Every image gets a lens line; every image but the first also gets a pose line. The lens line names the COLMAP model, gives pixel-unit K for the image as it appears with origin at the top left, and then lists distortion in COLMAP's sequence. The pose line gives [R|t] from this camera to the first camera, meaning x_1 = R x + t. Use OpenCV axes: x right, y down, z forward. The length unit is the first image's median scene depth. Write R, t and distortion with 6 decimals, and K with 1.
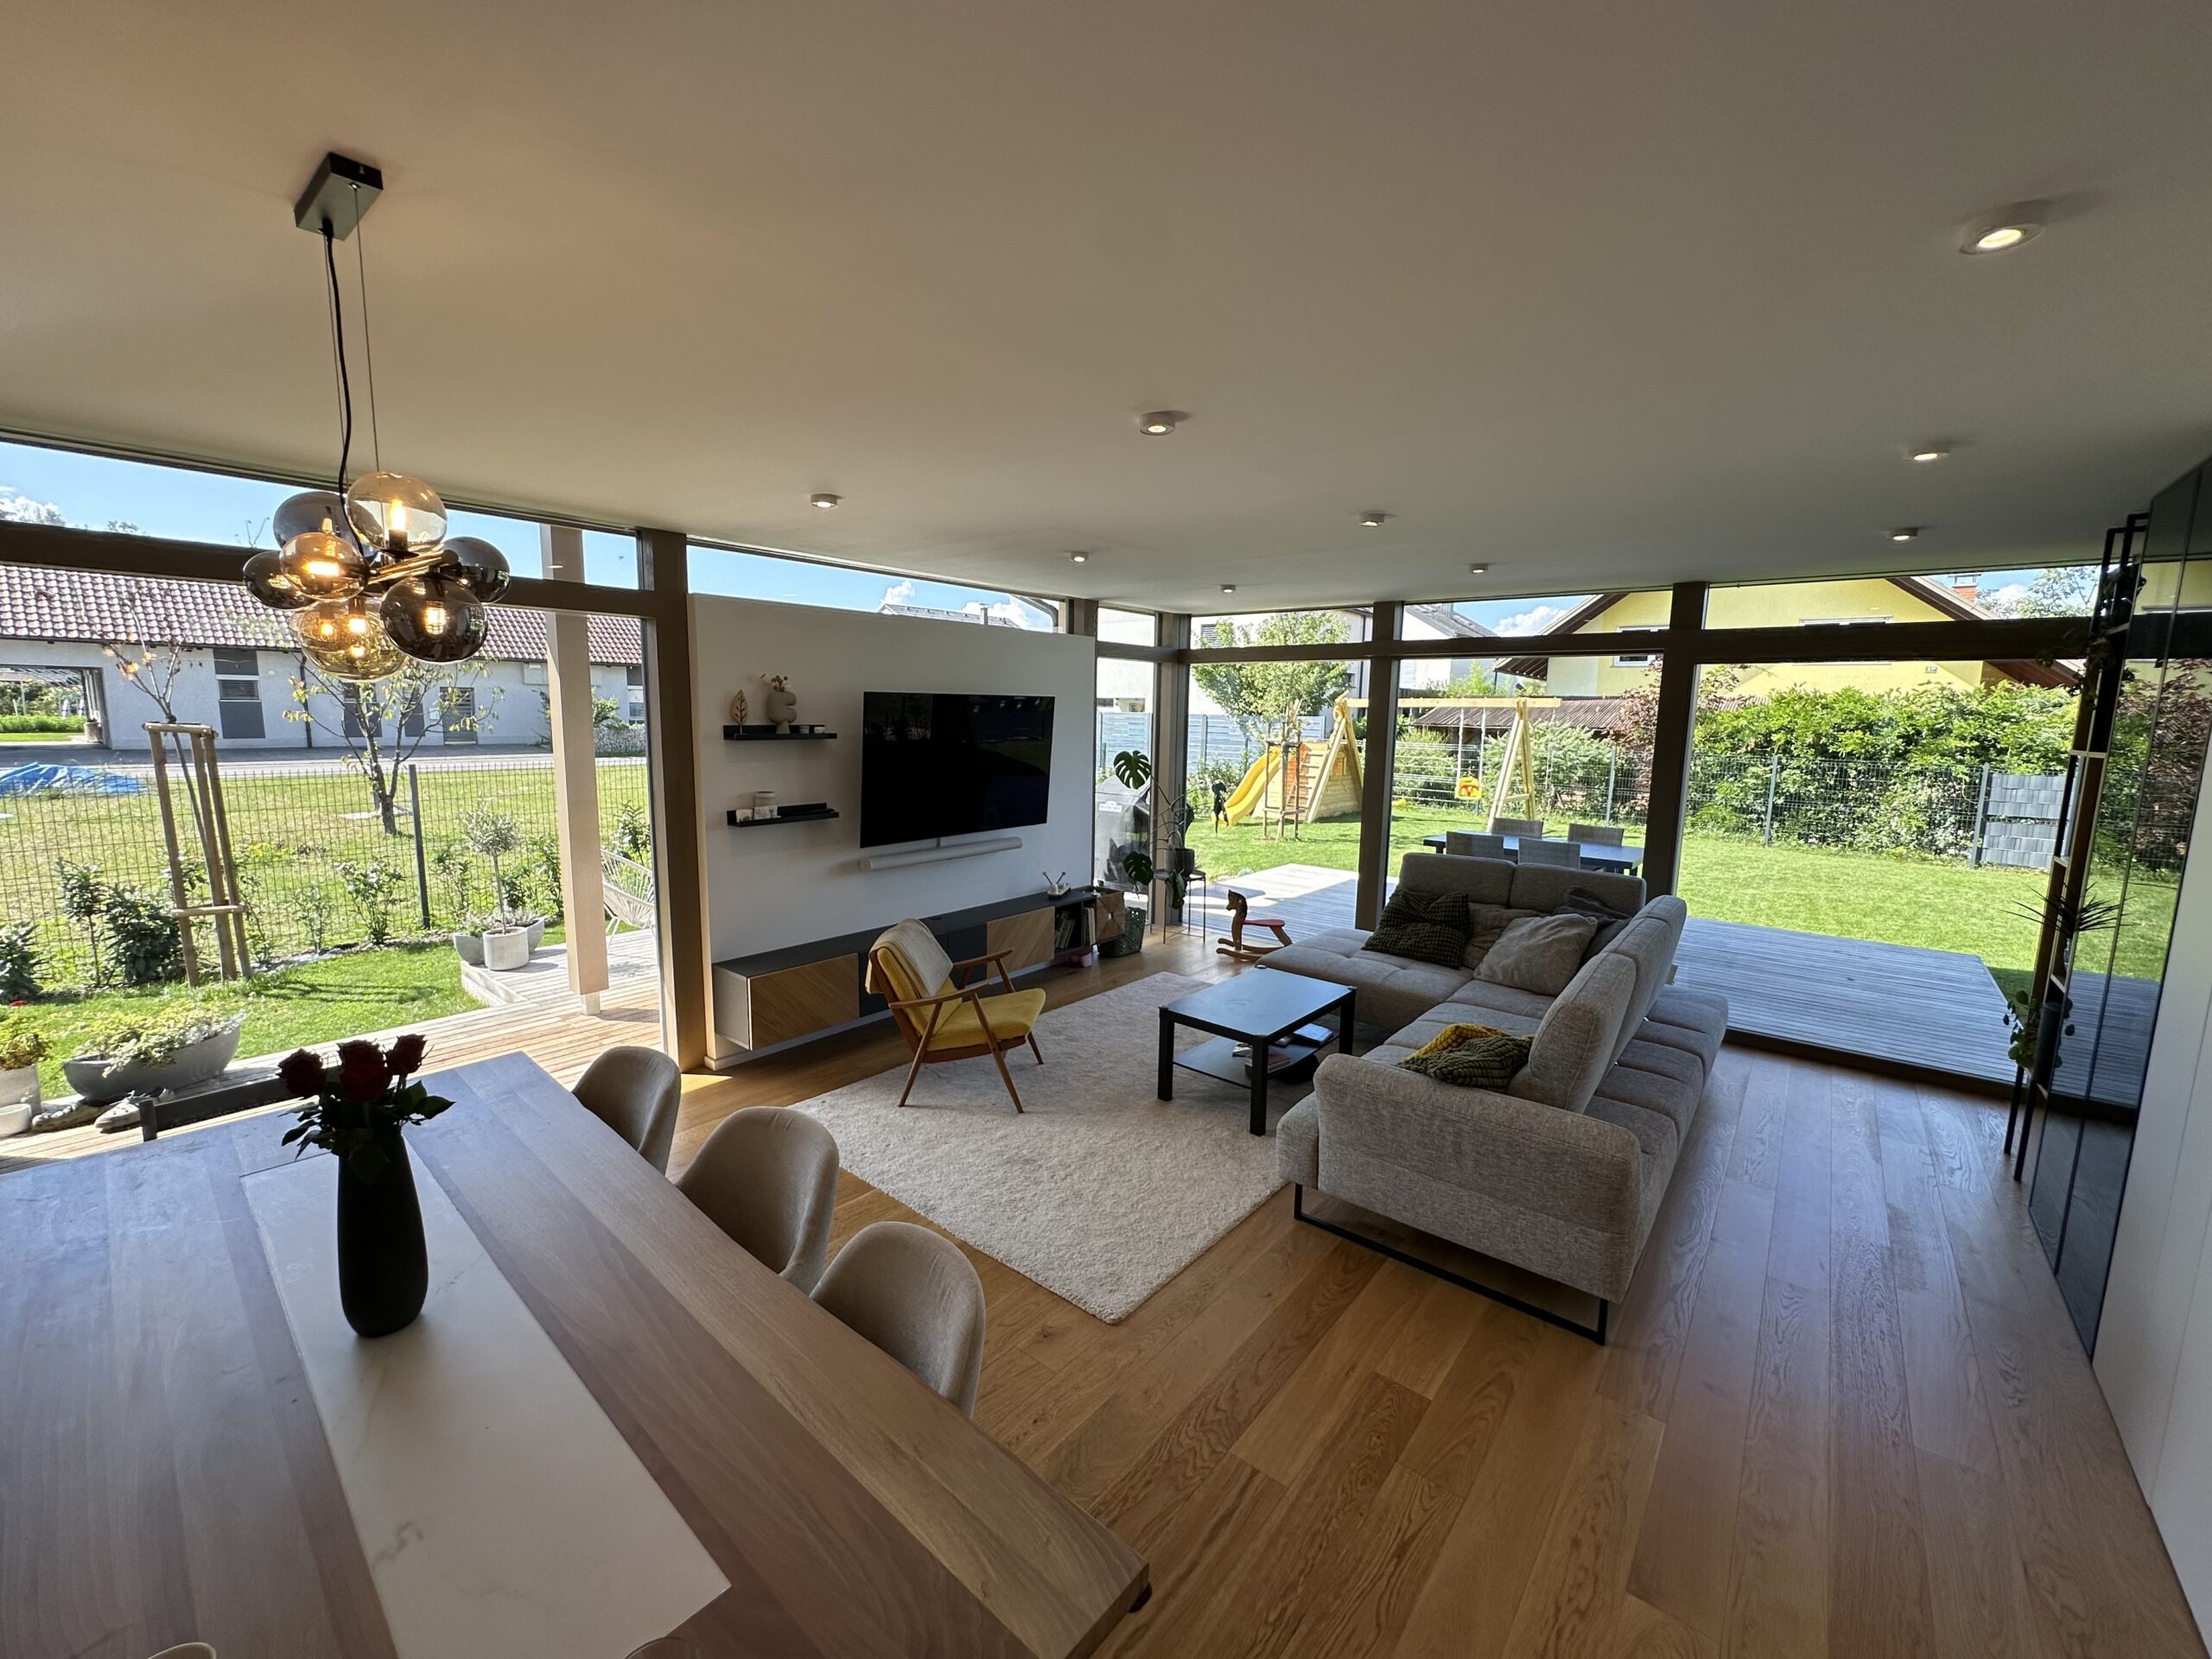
lens RADIAL K [[880.1, 0, 1106.1], [0, 880.1, 827.3], [0, 0, 1]] dist [-0.002130, -0.000089]
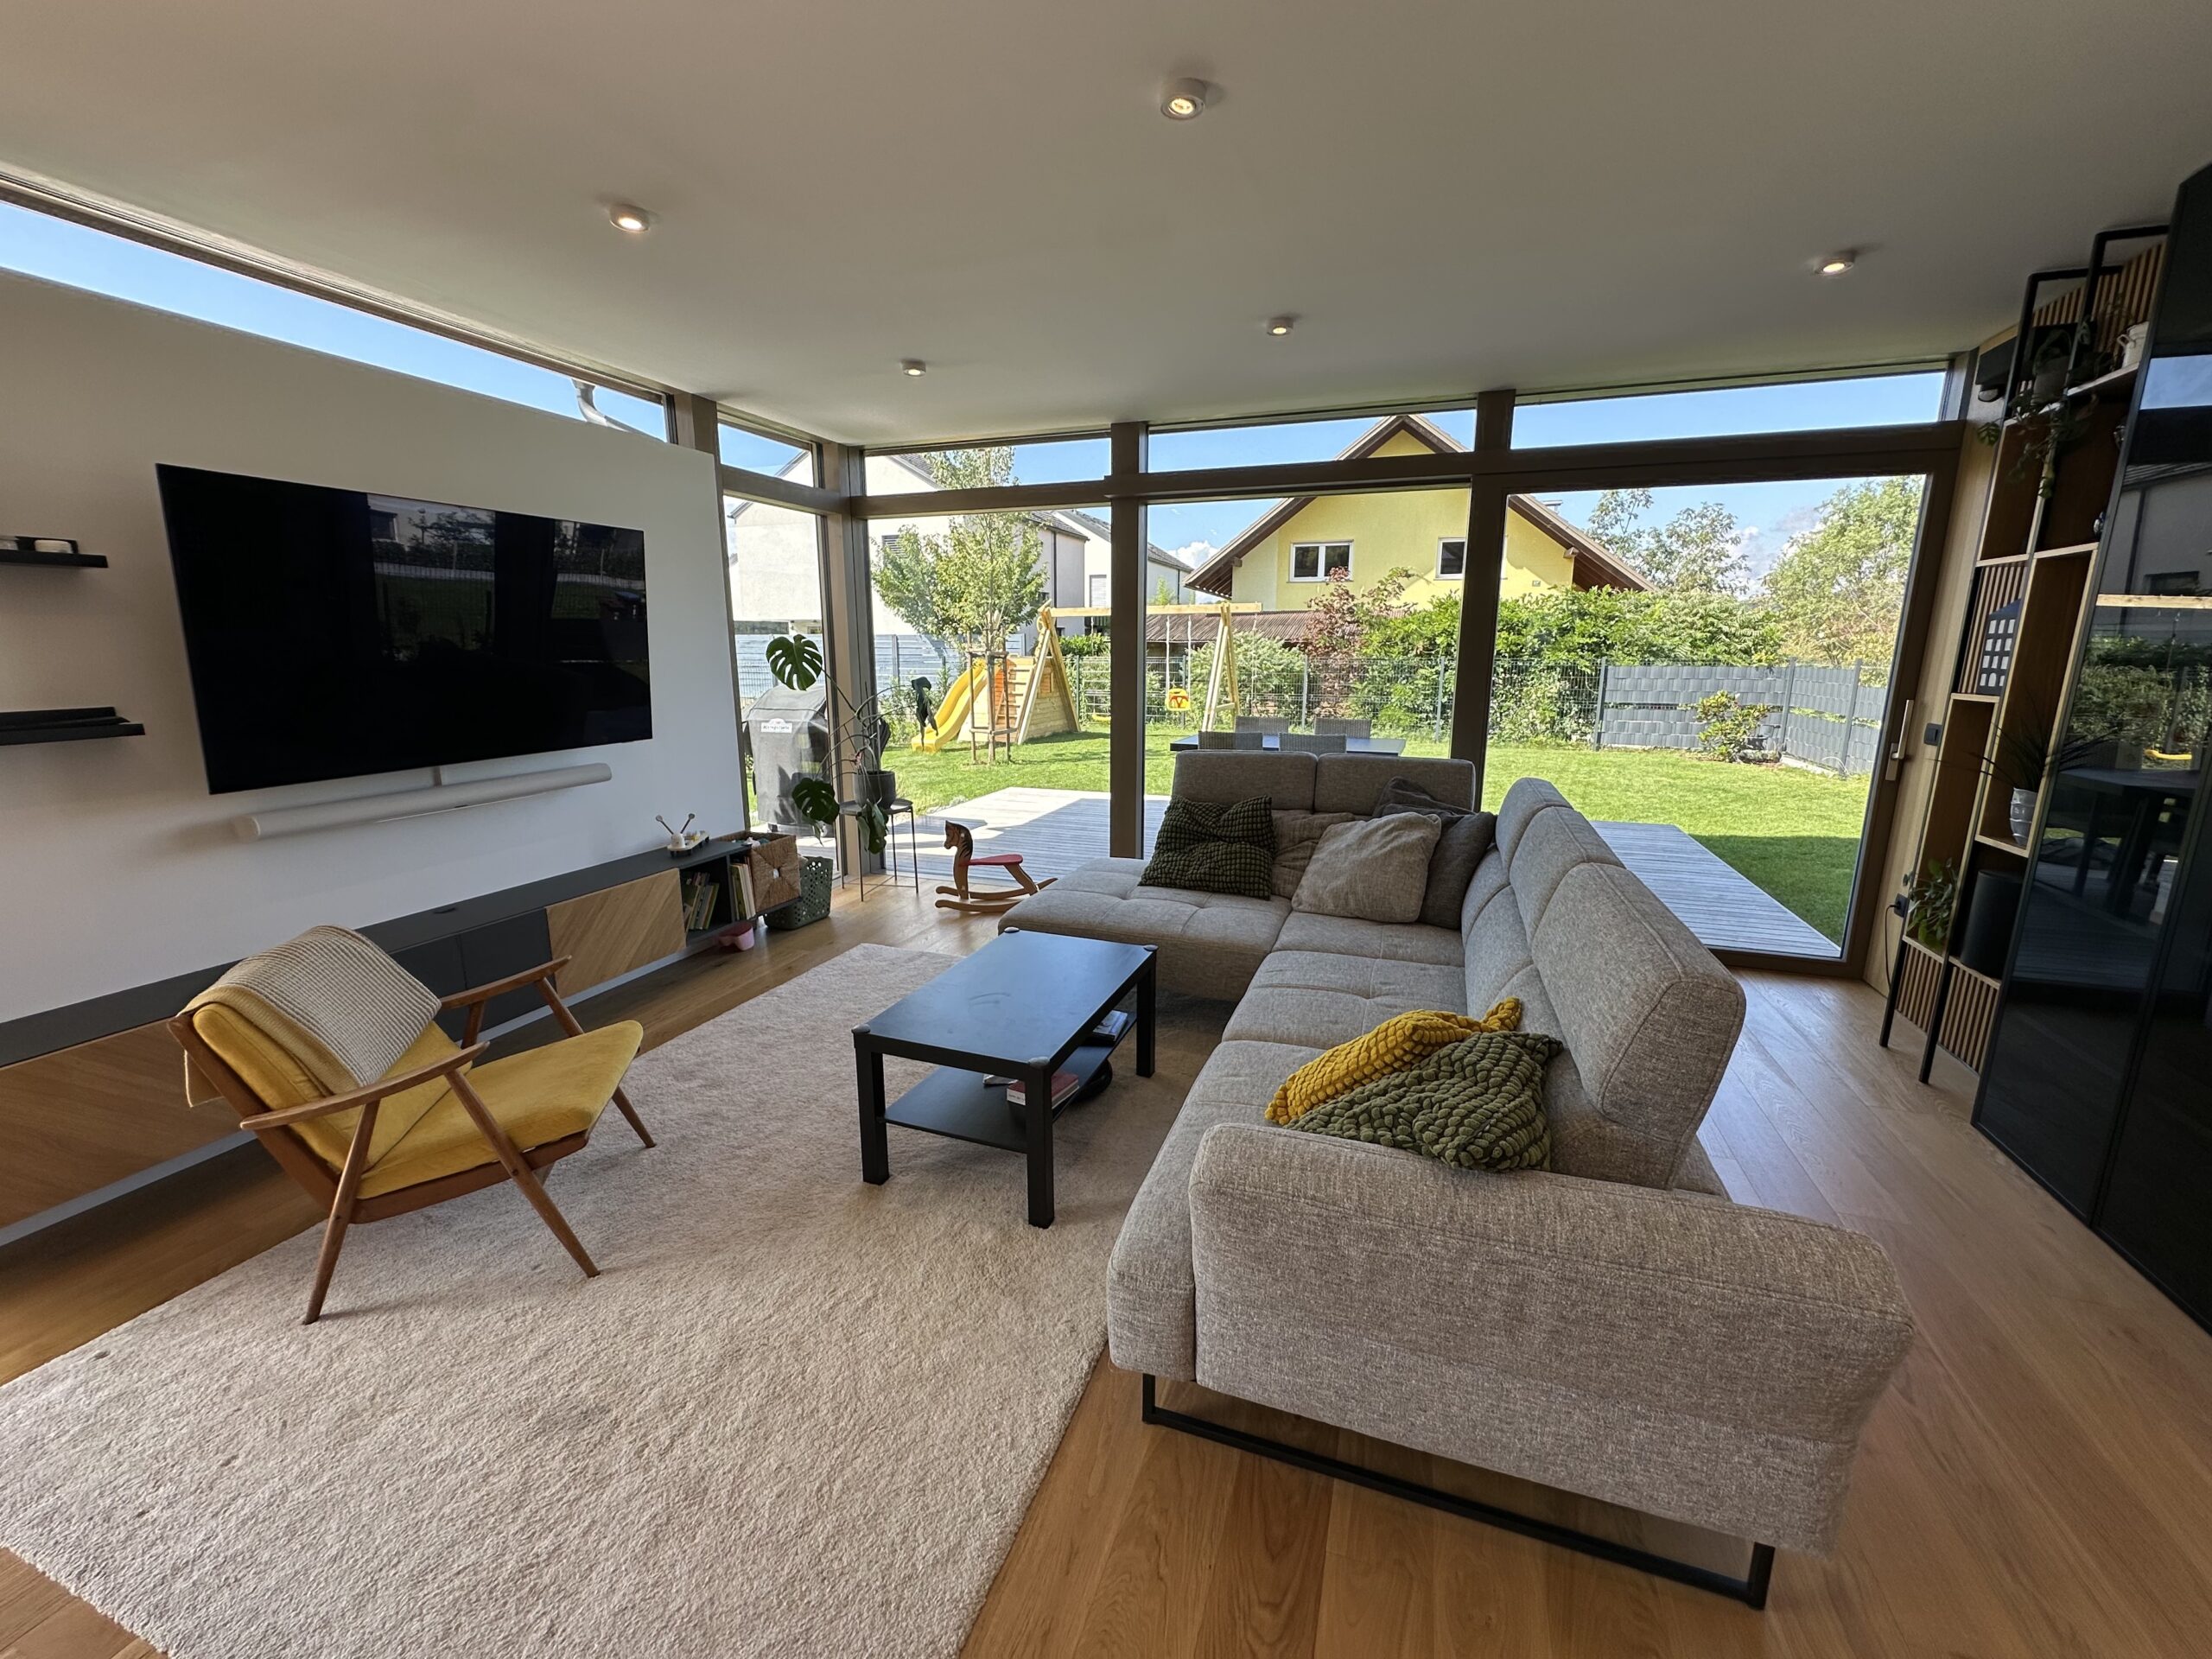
lens RADIAL K [[880.1, 0, 1106.1], [0, 880.1, 827.3], [0, 0, 1]] dist [-0.002130, -0.000089]
pose [[0.941834, -0.084524, 0.325276, 0.026967], [0.060067, 0.994609, 0.084529, 0.023548], [-0.330667, -0.060074, 0.941834, 0.276946]]
